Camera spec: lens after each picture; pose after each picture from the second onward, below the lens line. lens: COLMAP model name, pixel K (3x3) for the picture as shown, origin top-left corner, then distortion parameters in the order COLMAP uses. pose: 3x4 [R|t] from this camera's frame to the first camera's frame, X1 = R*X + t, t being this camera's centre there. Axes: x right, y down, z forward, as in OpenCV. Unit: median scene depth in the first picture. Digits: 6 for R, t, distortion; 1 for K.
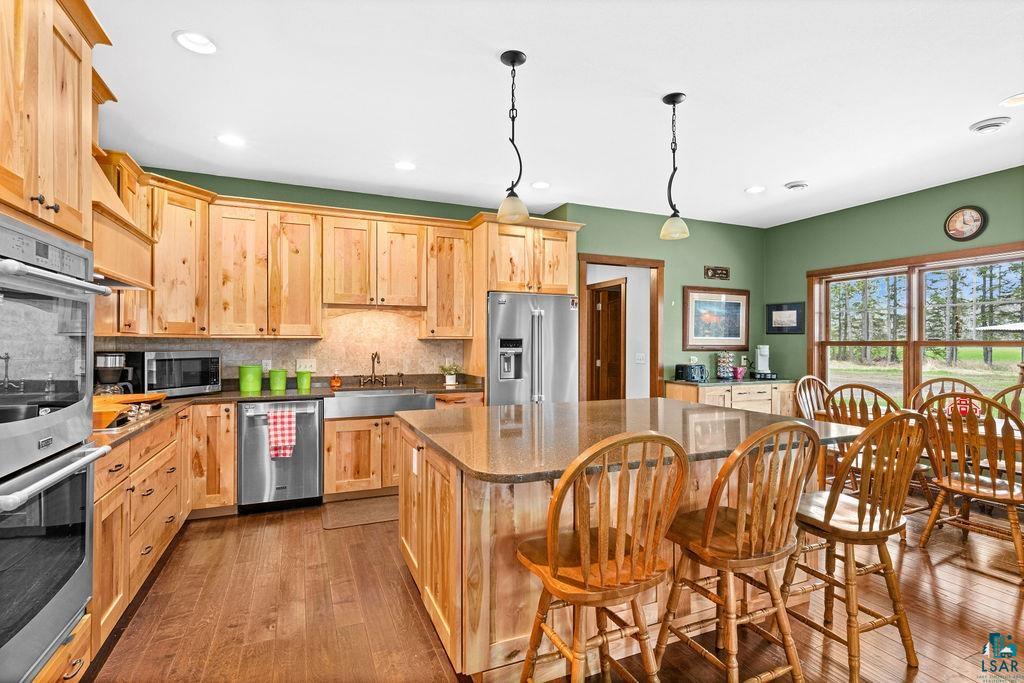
lens RADIAL K [[490.7, 0, 512.0], [0, 490.7, 341.5], [0, 0, 1]] dist [0.001846, 0.000473]
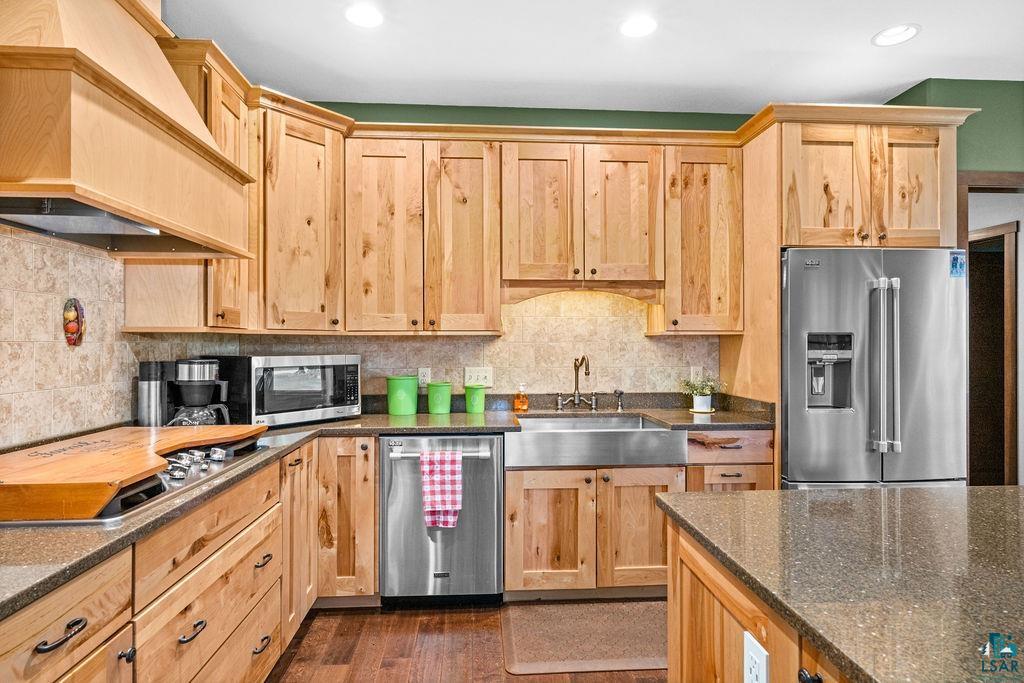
lens RADIAL K [[555.3, 0, 512.0], [0, 555.3, 341.5], [0, 0, 1]] dist [0.000177, -0.000050]
pose [[0.941457, -0.002992, -0.337120, -0.137551], [0.003673, 0.999992, 0.001382, 0.000921], [0.337114, -0.002539, 0.941461, 0.343576]]
